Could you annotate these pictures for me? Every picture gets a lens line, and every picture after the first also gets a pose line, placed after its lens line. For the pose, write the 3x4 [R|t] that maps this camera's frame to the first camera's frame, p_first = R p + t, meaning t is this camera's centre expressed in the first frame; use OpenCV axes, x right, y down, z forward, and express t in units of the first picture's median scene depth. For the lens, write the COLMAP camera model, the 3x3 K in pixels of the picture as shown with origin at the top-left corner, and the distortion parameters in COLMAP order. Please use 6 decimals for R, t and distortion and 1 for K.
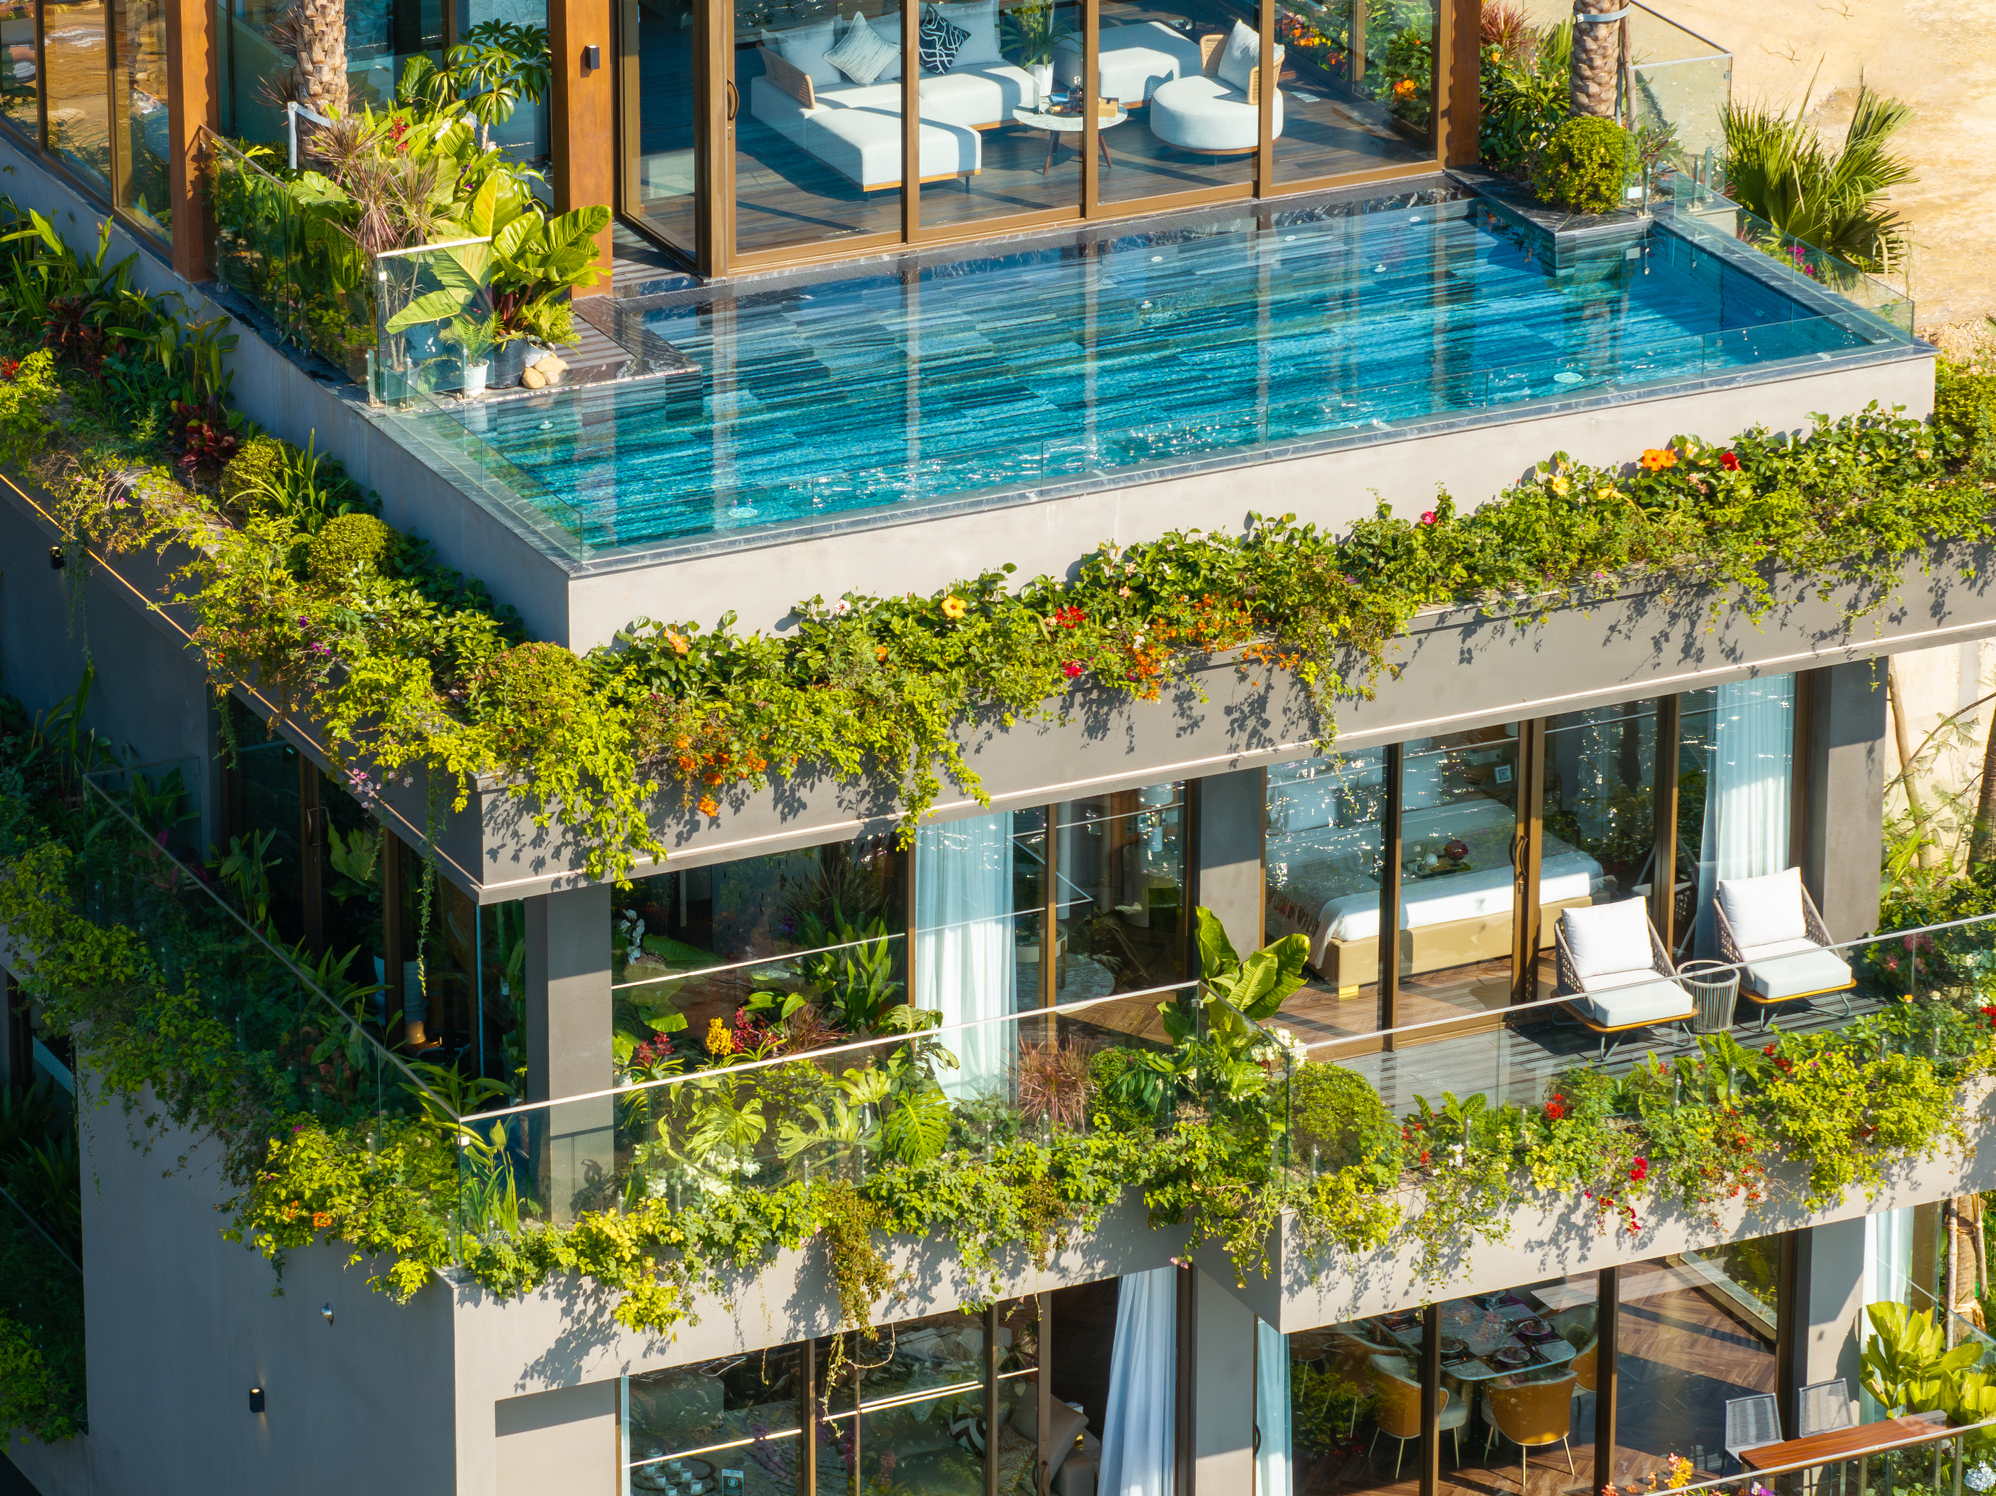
lens RADIAL K [[9608.9, 0, 998.0], [0, 9608.9, 748.0], [0, 0, 1]] dist [0.090960, -10.695464]
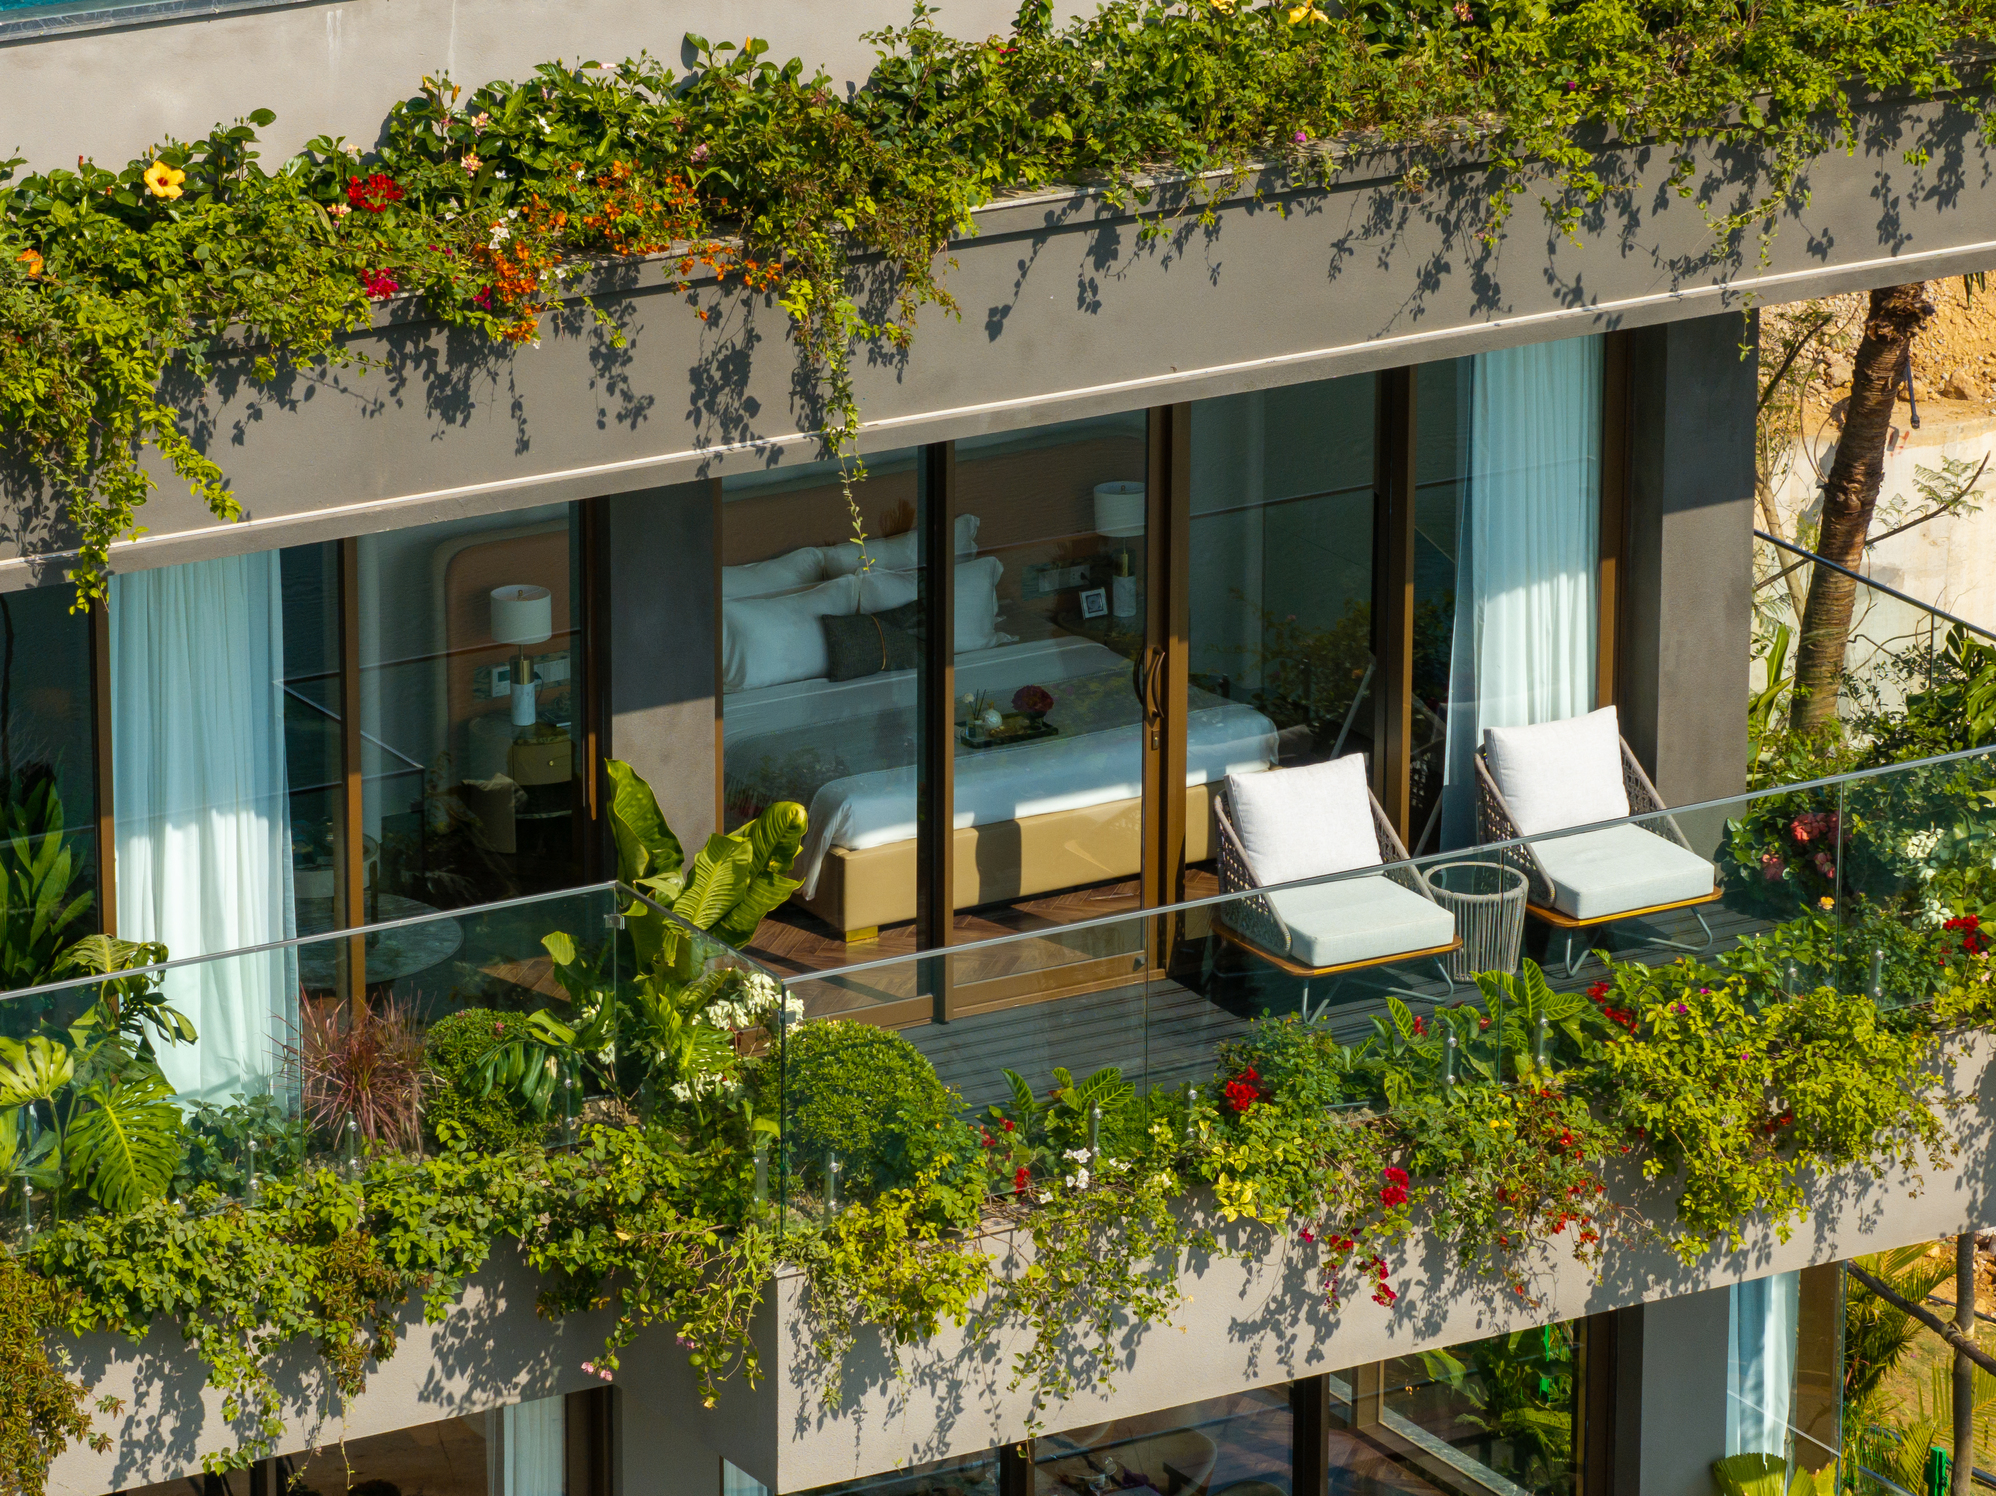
lens RADIAL K [[9665.4, 0, 998.0], [0, 9665.4, 748.0], [0, 0, 1]] dist [0.340364, -3.748004]
pose [[0.996917, -0.024570, 0.074517, 0.000856], [0.028255, 0.998409, -0.048807, 0.045046], [-0.073200, 0.050762, 0.996025, 0.426212]]
